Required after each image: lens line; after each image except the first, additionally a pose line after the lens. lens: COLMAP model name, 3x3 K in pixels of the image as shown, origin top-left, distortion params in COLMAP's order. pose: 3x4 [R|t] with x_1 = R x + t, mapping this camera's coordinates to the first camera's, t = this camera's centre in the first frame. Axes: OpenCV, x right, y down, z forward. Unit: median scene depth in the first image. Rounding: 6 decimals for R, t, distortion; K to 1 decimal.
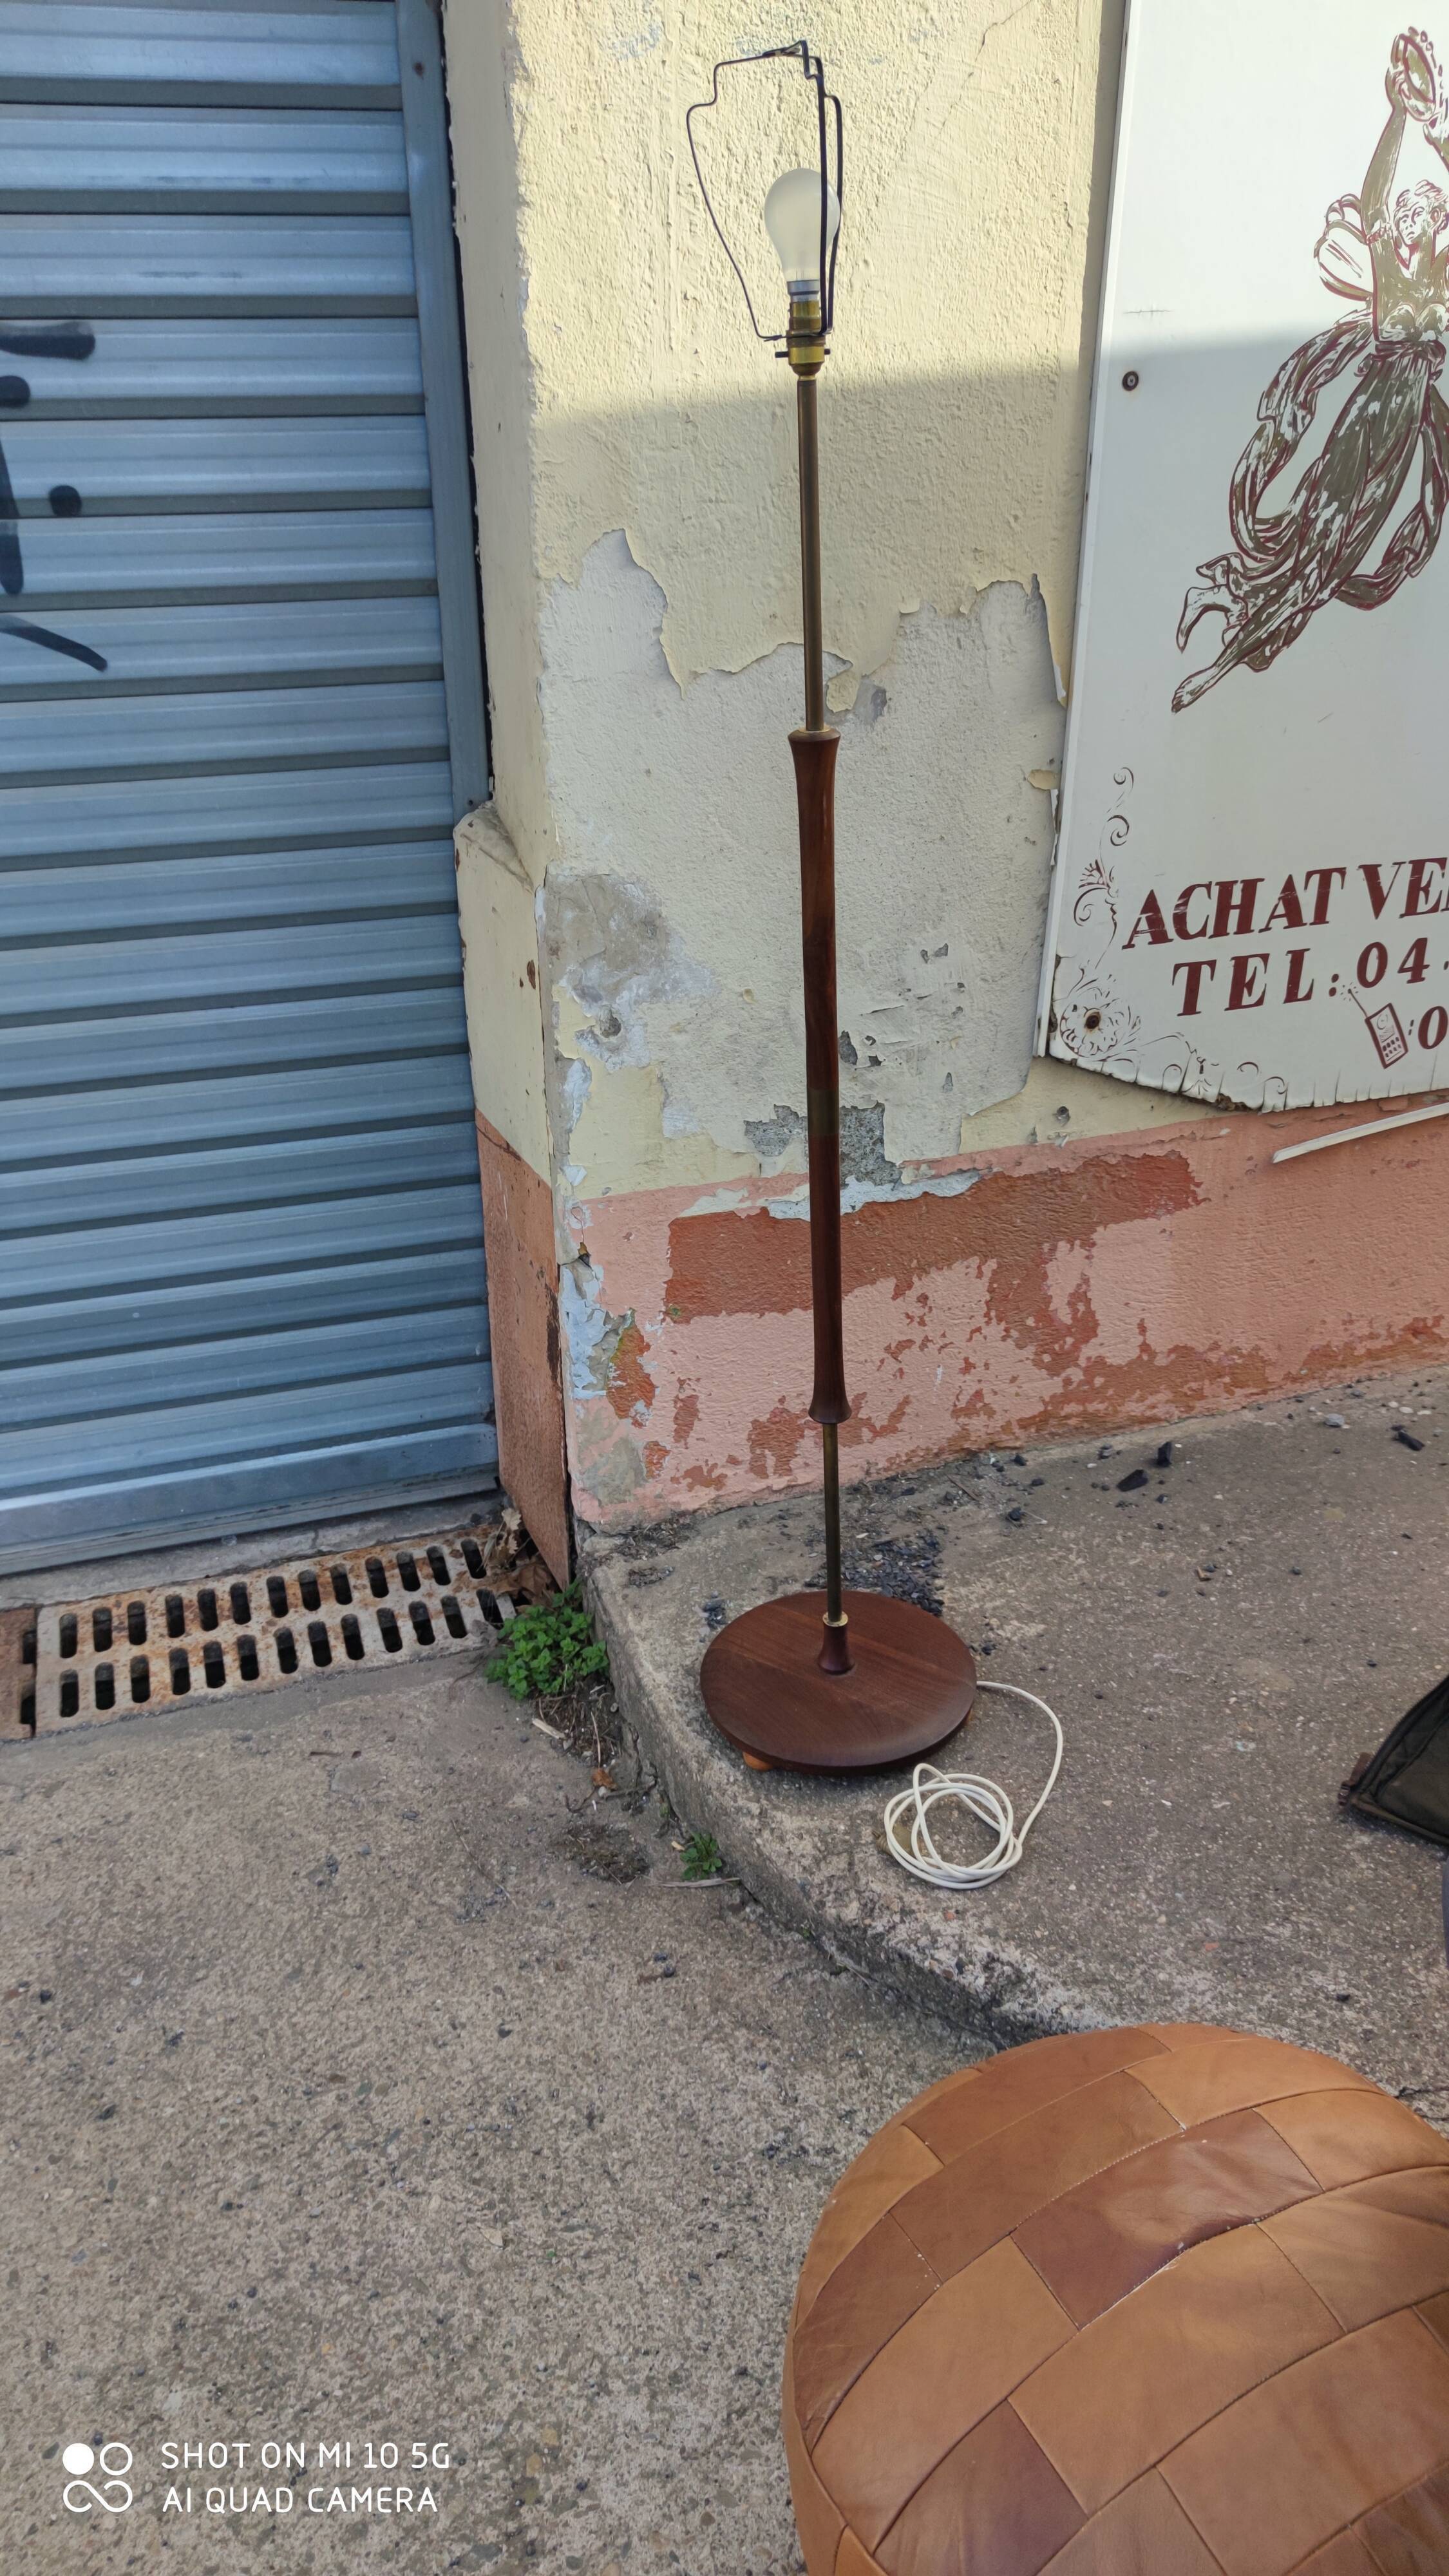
lens RADIAL K [[1872.2, 0, 737.5], [0, 1872.2, 1320.9], [0, 0, 1]] dist [0.135234, -0.241961]
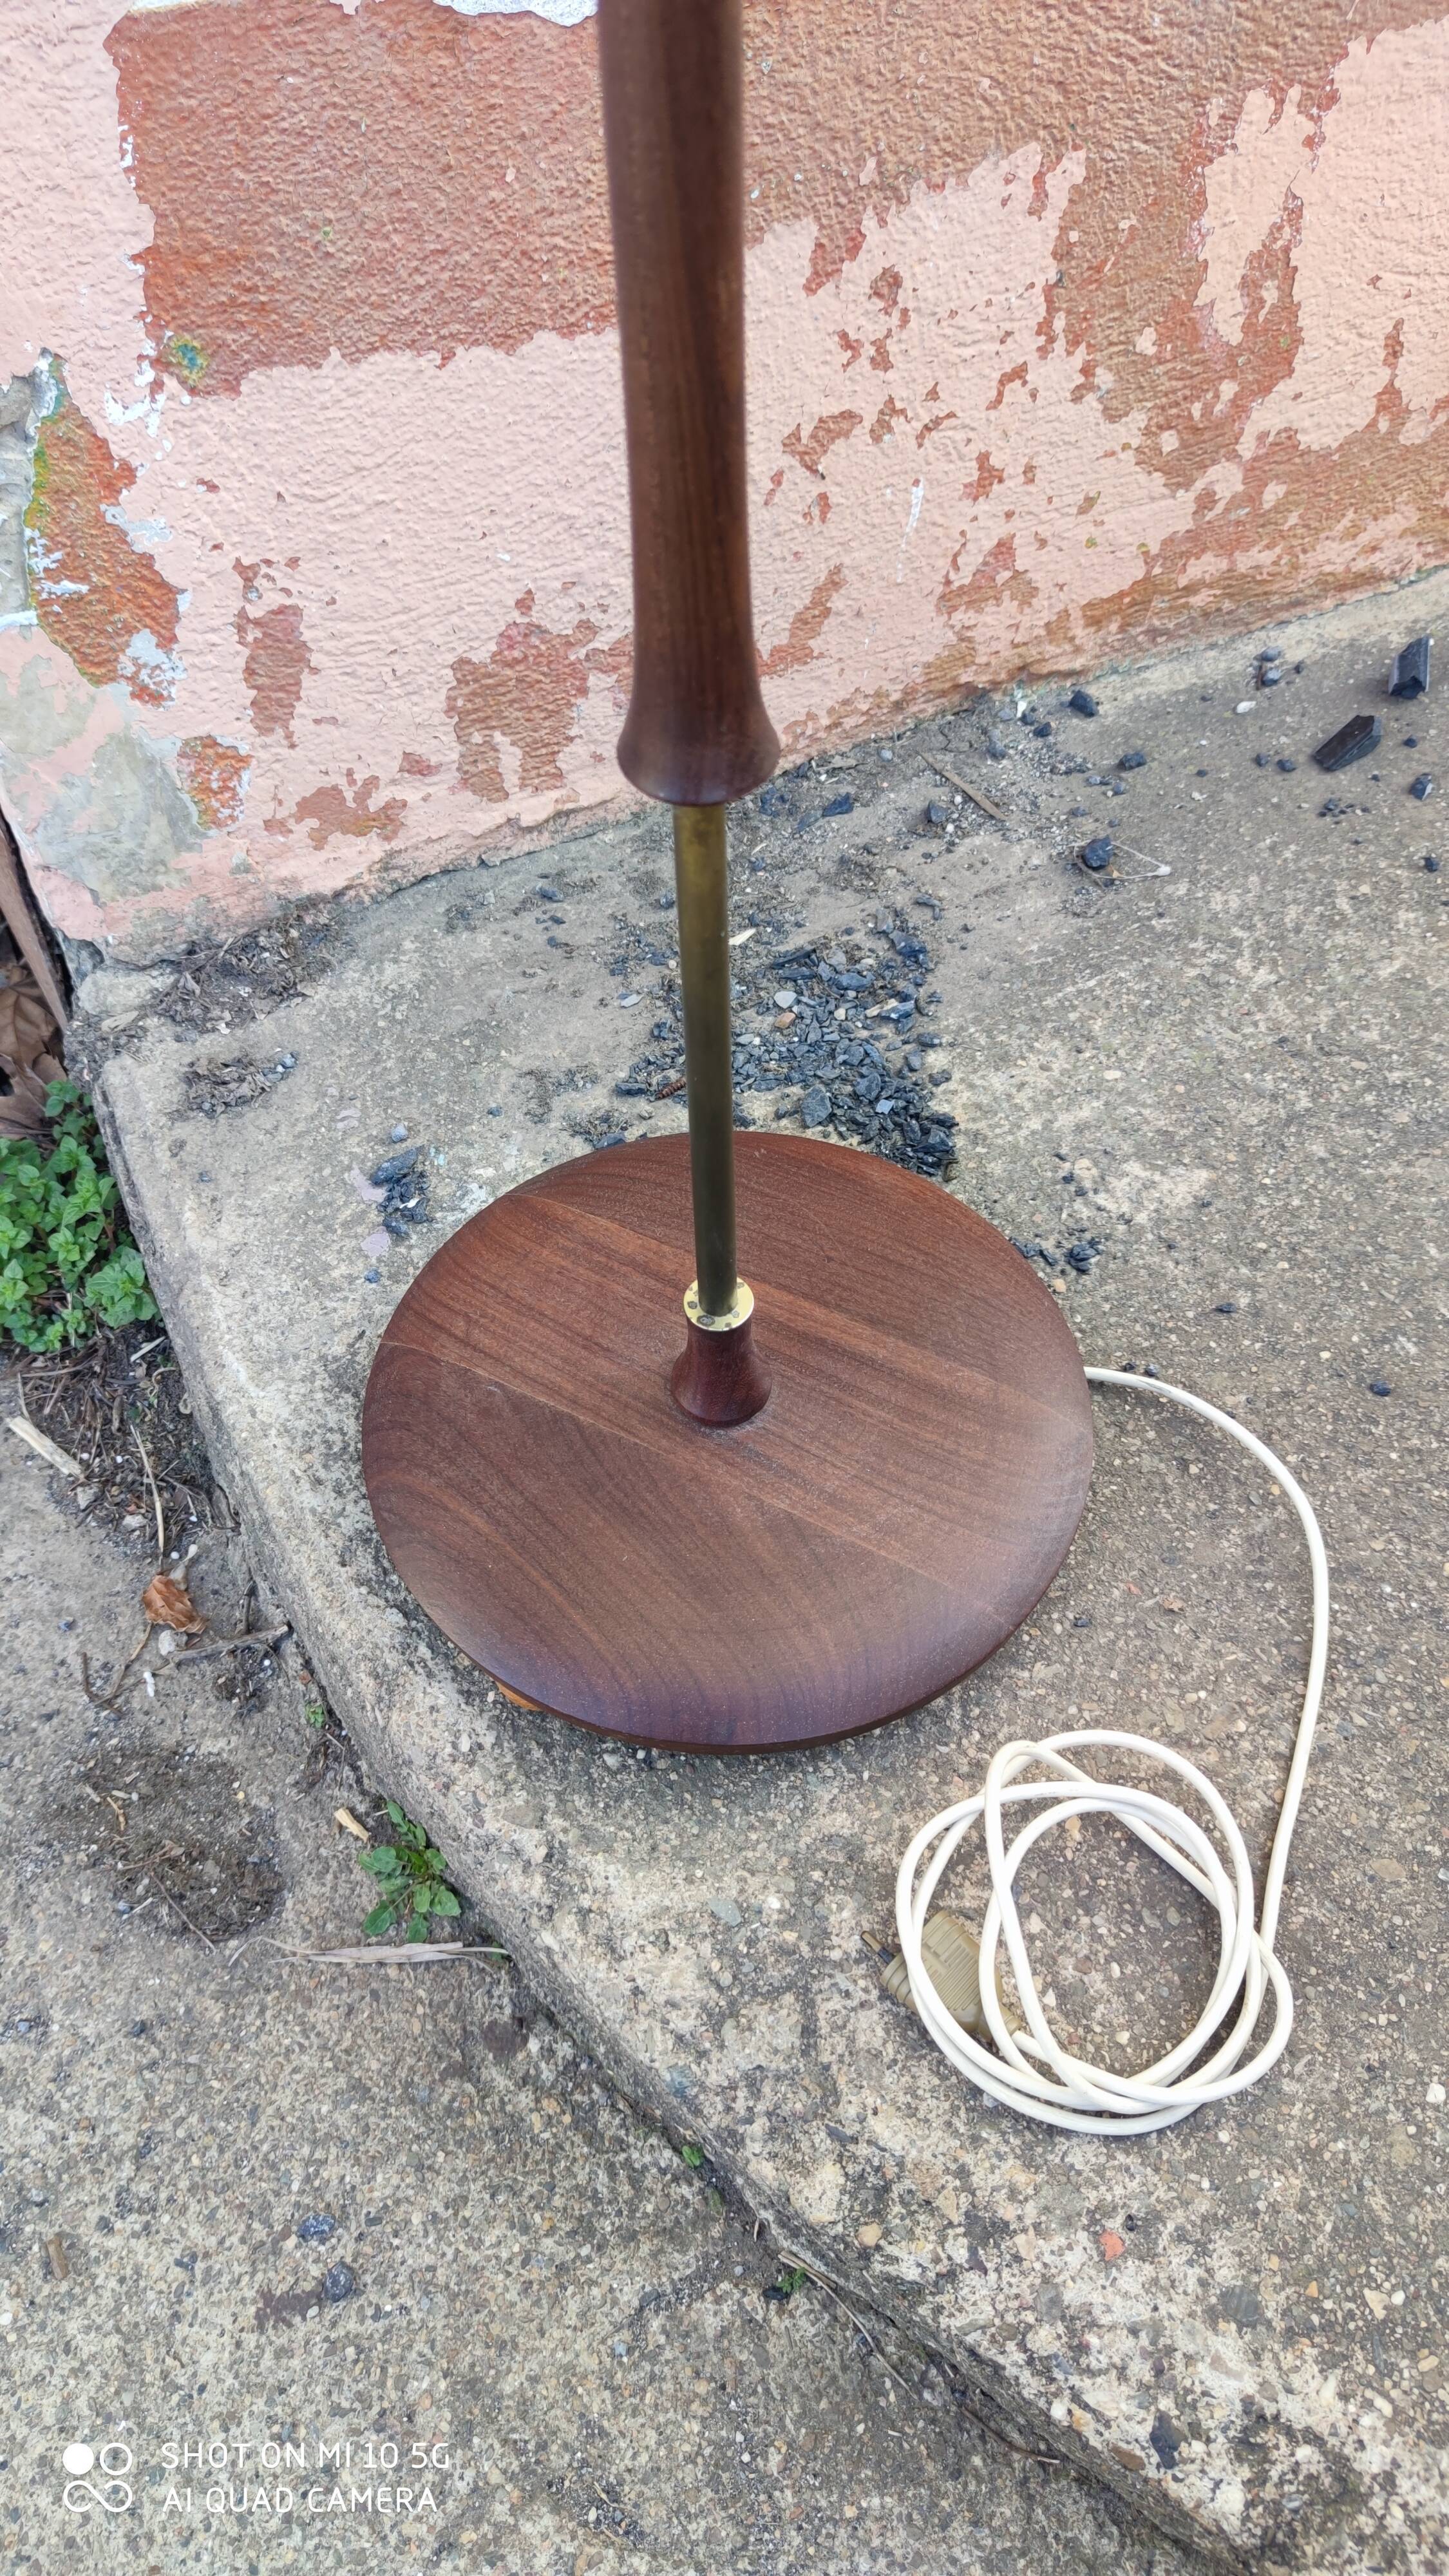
lens RADIAL K [[1915.7, 0, 688.3], [0, 1915.7, 1301.8], [0, 0, 1]] dist [0.057810, -0.054378]
pose [[0.994334, -0.081129, 0.068685, 0.019634], [0.043348, 0.899445, 0.434879, 0.000258], [-0.097059, -0.429437, 0.897866, 0.621422]]
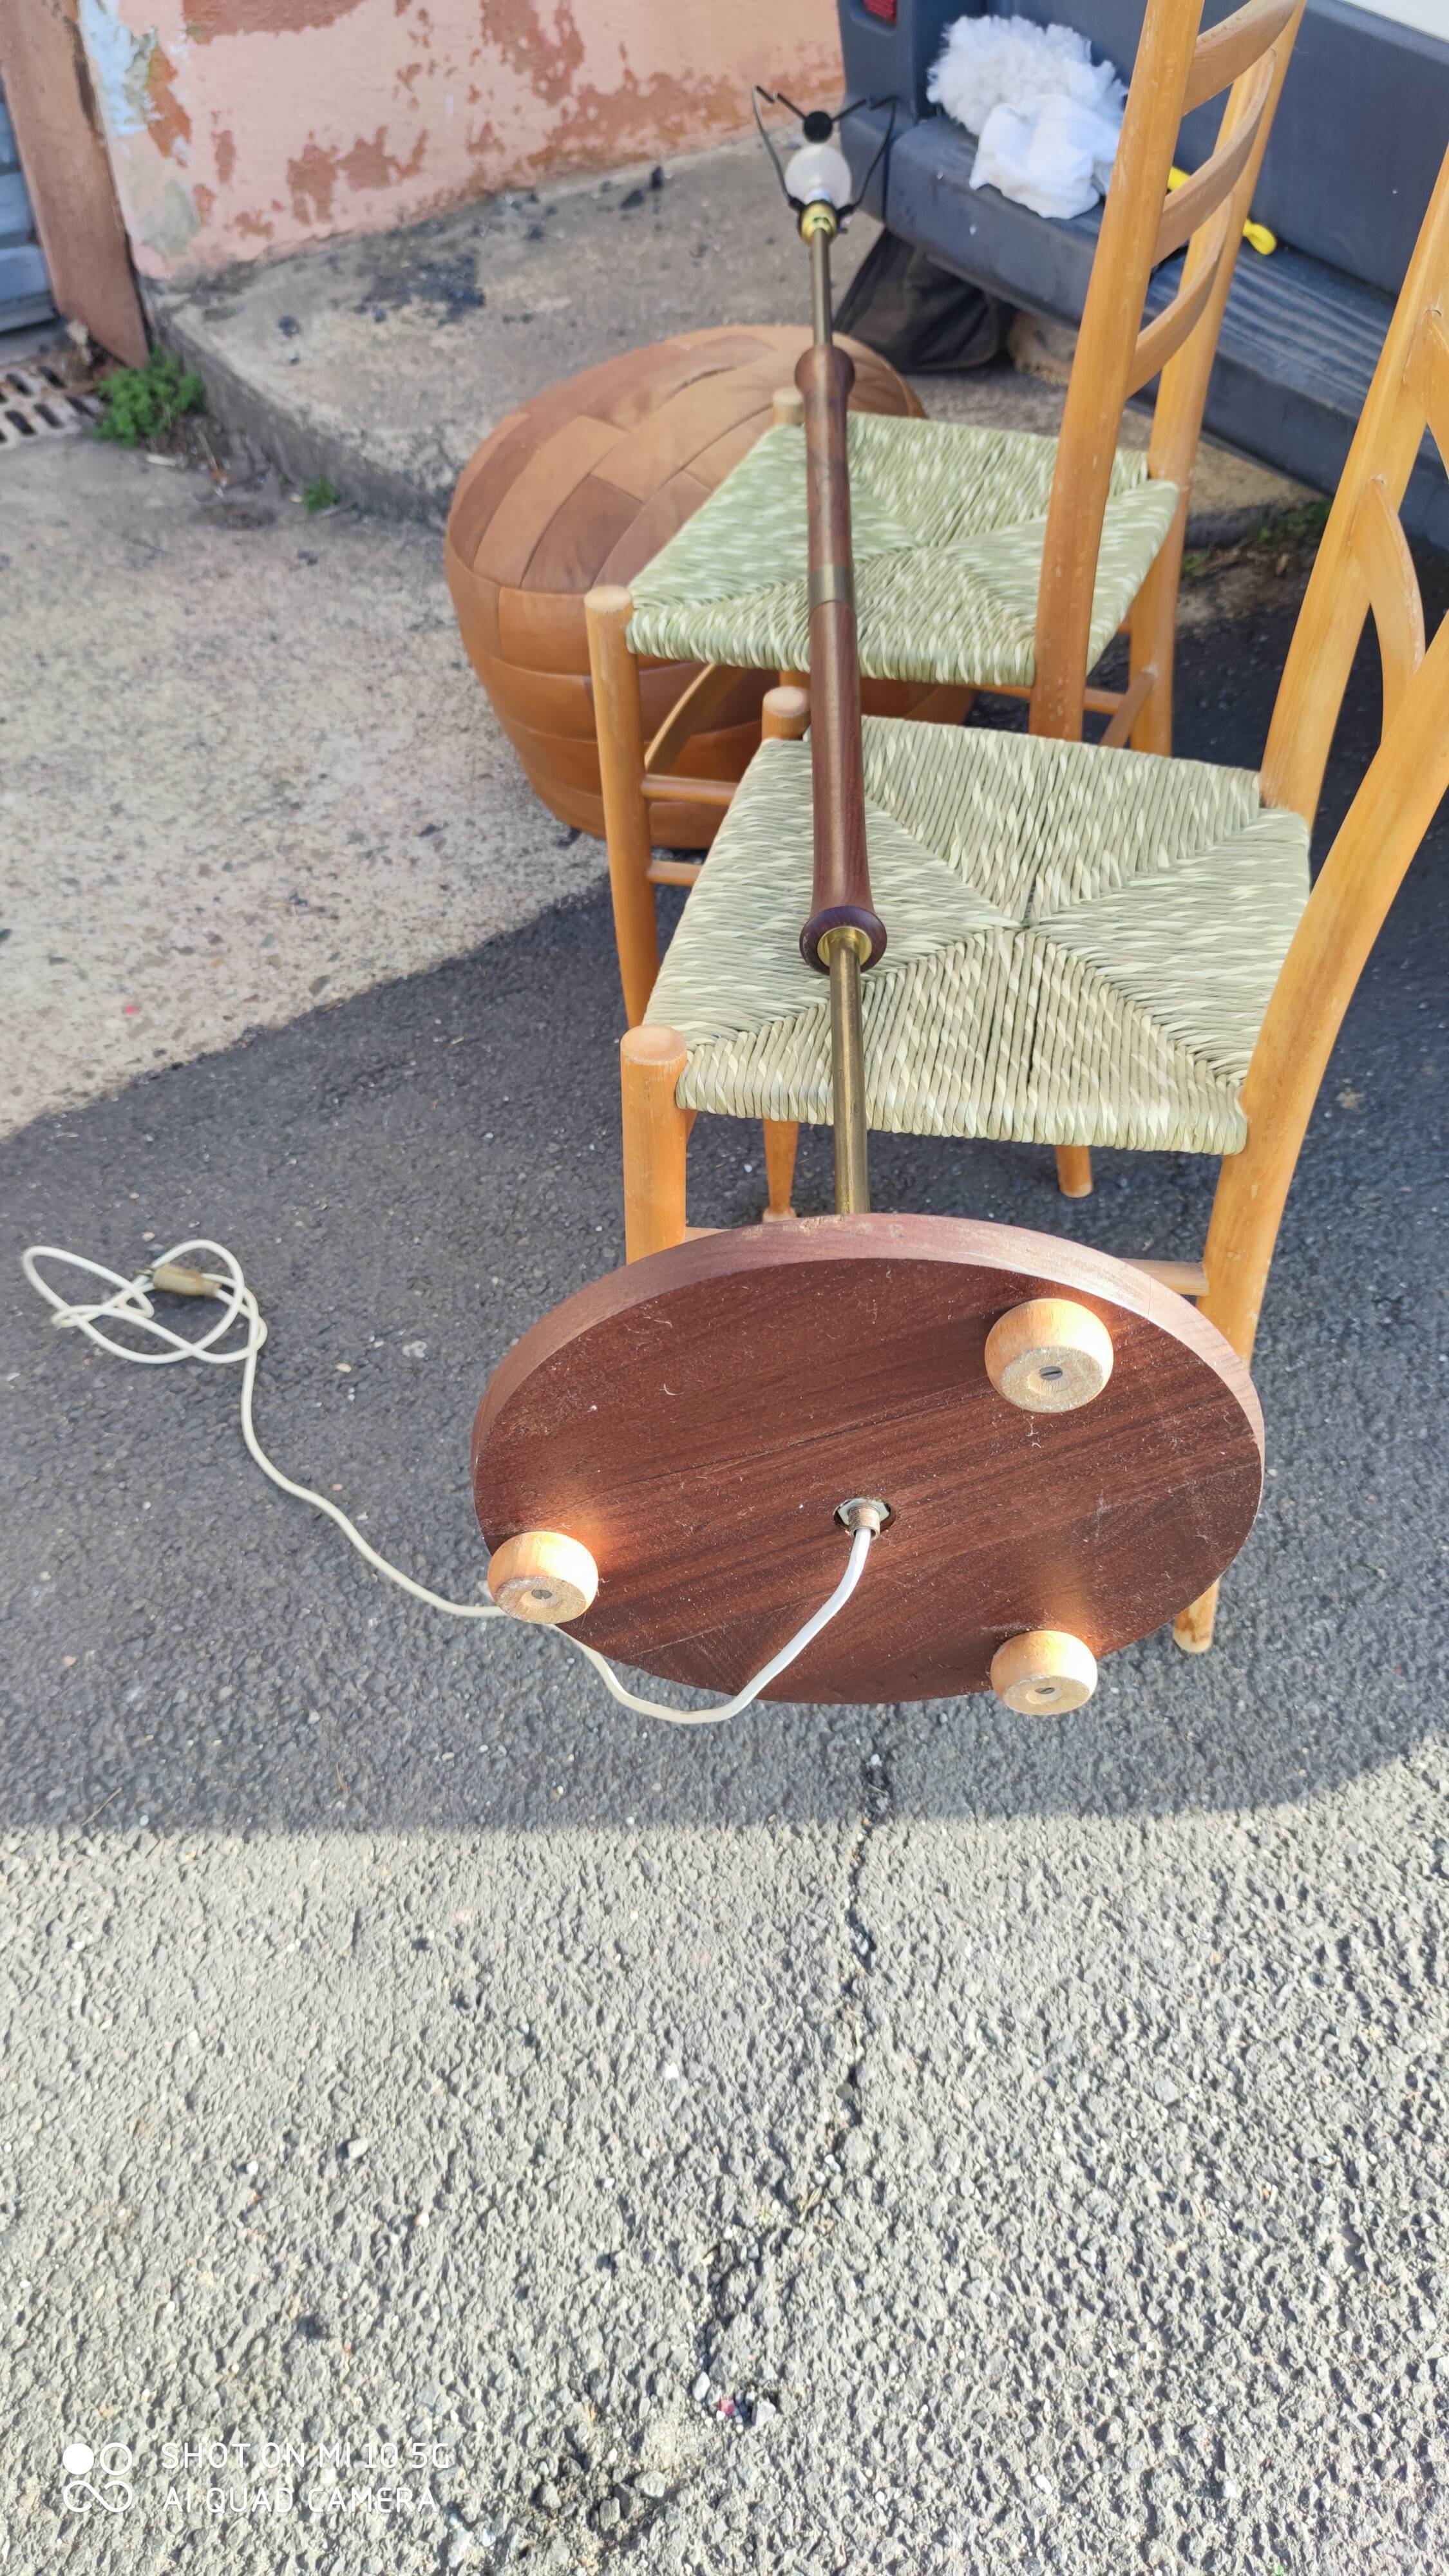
lens RADIAL K [[1919.5, 0, 724.5], [0, 1919.5, 1288.0], [0, 0, 1]] dist [0.000819, -0.001718]
pose [[0.965328, -0.192111, 0.176733, -0.075908], [0.115748, 0.921855, 0.369845, 0.298152], [-0.233974, -0.336565, 0.912129, -0.327000]]
